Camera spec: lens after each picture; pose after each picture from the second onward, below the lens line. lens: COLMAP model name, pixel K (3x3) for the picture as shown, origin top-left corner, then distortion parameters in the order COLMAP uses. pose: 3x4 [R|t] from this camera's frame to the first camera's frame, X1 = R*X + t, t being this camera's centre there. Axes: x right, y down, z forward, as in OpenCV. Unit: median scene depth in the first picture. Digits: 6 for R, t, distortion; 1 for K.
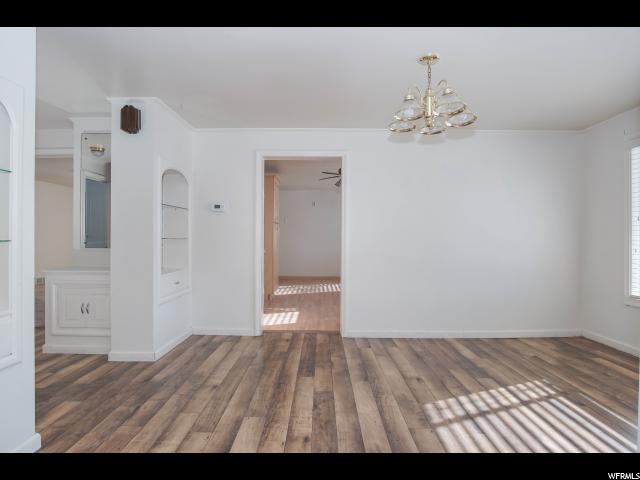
lens RADIAL K [[342.3, 0, 314.2], [0, 342.3, 239.3], [0, 0, 1]] dist [-0.033372, 0.001426]
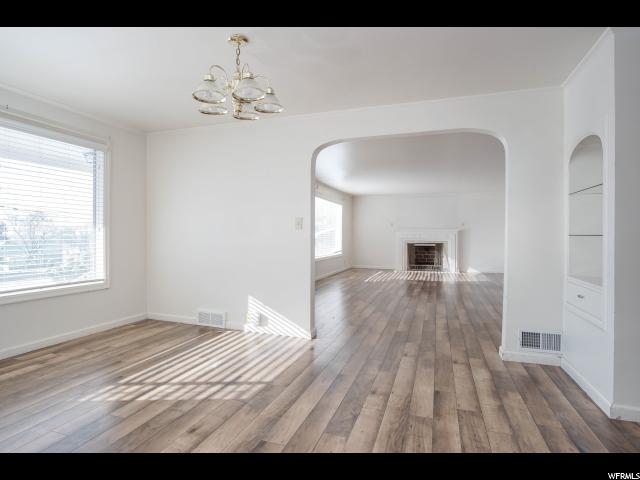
lens RADIAL K [[342.3, 0, 314.2], [0, 342.3, 239.3], [0, 0, 1]] dist [-0.033372, 0.001426]
pose [[-0.945155, -0.011342, 0.326425, -0.181698], [-0.008616, 0.999915, 0.009795, 0.010310], [-0.326509, 0.006446, -0.945172, 1.872558]]
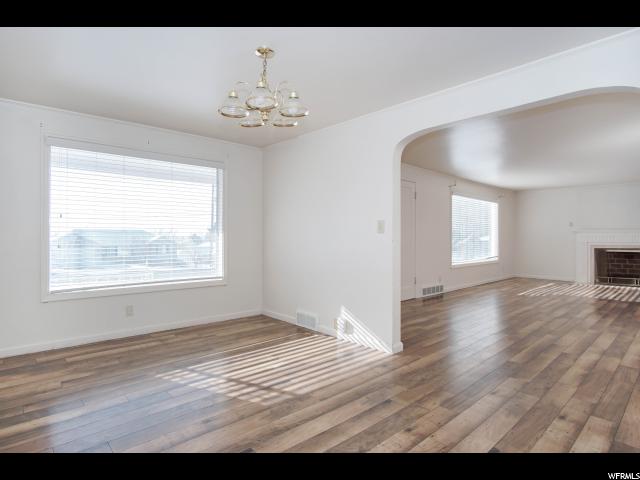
lens RADIAL K [[346.6, 0, 306.1], [0, 346.6, 237.3], [0, 0, 1]] dist [-0.030151, 0.001009]
pose [[-0.679362, -0.005834, 0.733780, -0.482387], [-0.007186, 0.999973, 0.001297, -0.003400], [-0.733768, -0.004392, -0.679386, 1.620216]]
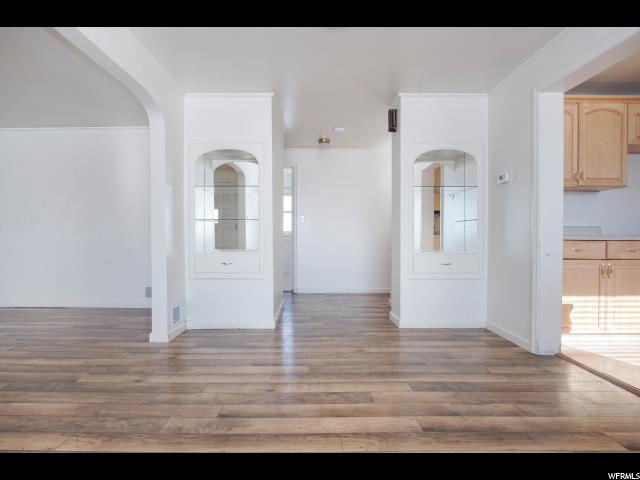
lens RADIAL K [[342.3, 0, 314.2], [0, 342.3, 239.3], [0, 0, 1]] dist [-0.033372, 0.001426]
pose [[0.021154, 0.005963, -0.999758, 0.895988], [0.001532, 0.999981, 0.005997, 0.077005], [0.999775, -0.001658, 0.021144, 0.925686]]
